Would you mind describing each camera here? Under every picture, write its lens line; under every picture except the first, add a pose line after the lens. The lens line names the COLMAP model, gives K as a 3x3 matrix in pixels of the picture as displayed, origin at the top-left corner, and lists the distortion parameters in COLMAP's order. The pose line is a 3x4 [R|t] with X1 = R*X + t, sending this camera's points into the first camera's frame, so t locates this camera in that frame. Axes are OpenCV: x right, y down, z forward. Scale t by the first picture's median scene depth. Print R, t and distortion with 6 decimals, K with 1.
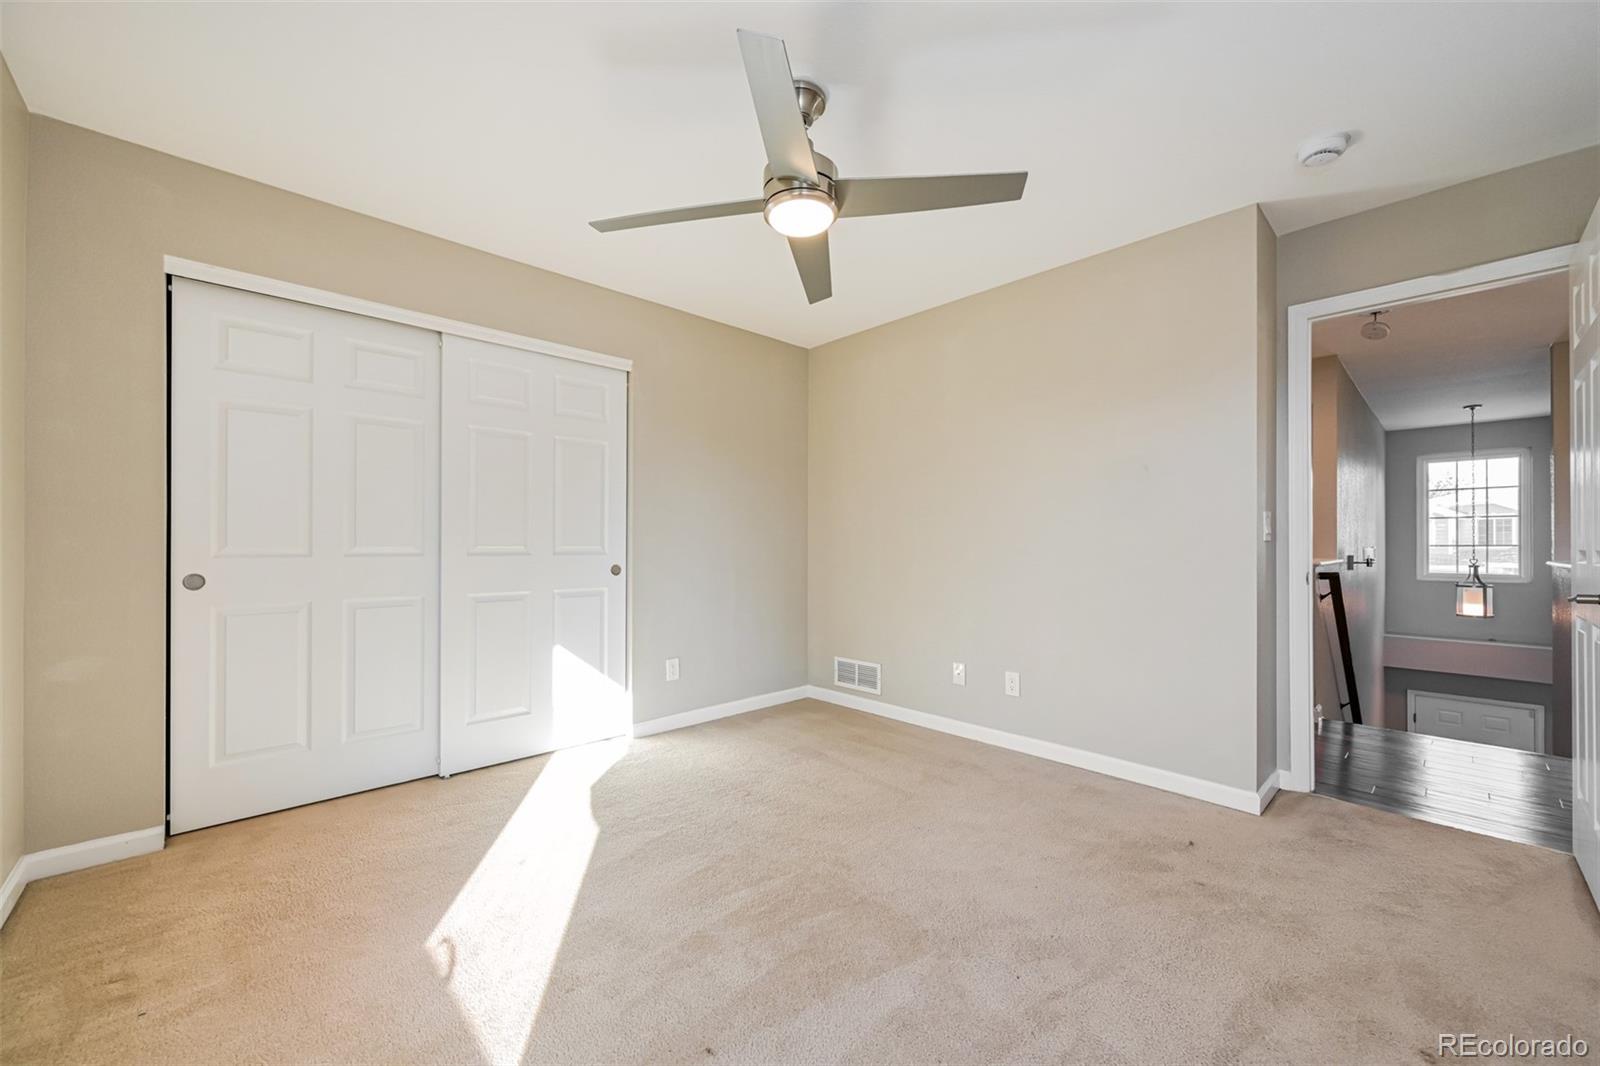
lens RADIAL K [[620.7, 0, 798.9], [0, 620.7, 539.5], [0, 0, 1]] dist [0.003226, -0.000424]
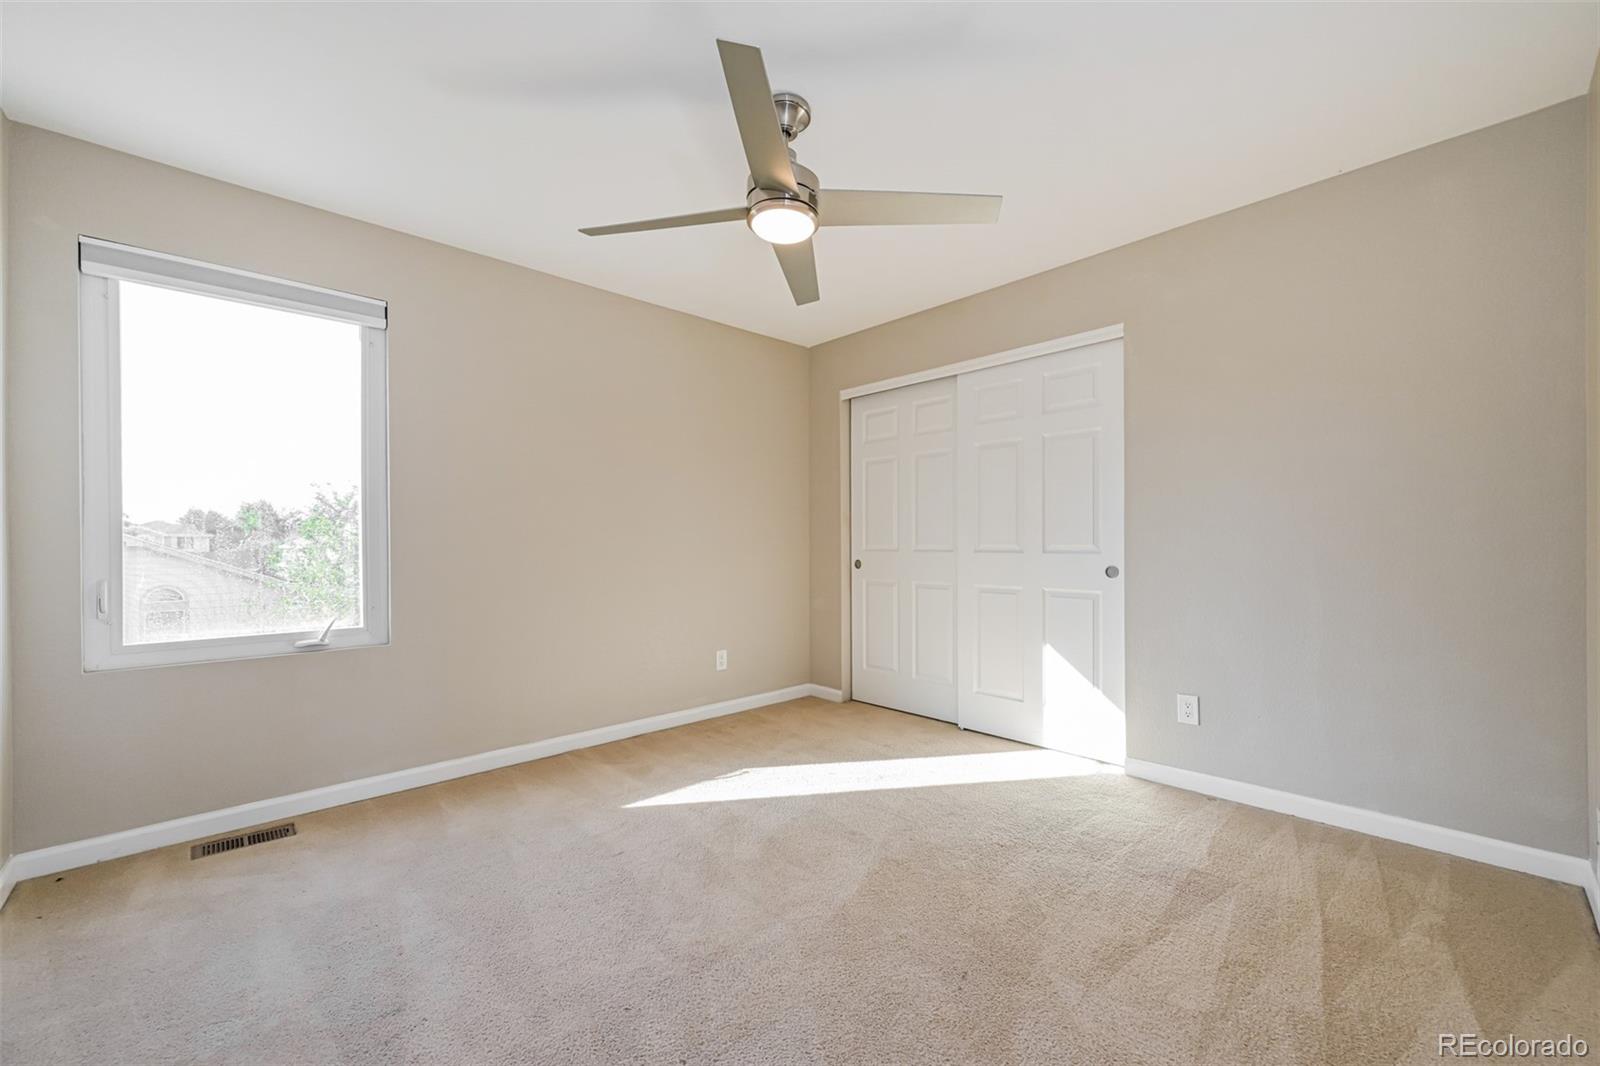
lens RADIAL K [[620.7, 0, 798.6], [0, 620.7, 542.3], [0, 0, 1]] dist [0.003226, -0.000424]
pose [[0.007413, -0.002522, -0.999969, 0.624070], [0.010845, 0.999938, -0.002441, 0.005599], [0.999914, -0.010826, 0.007440, 0.610425]]
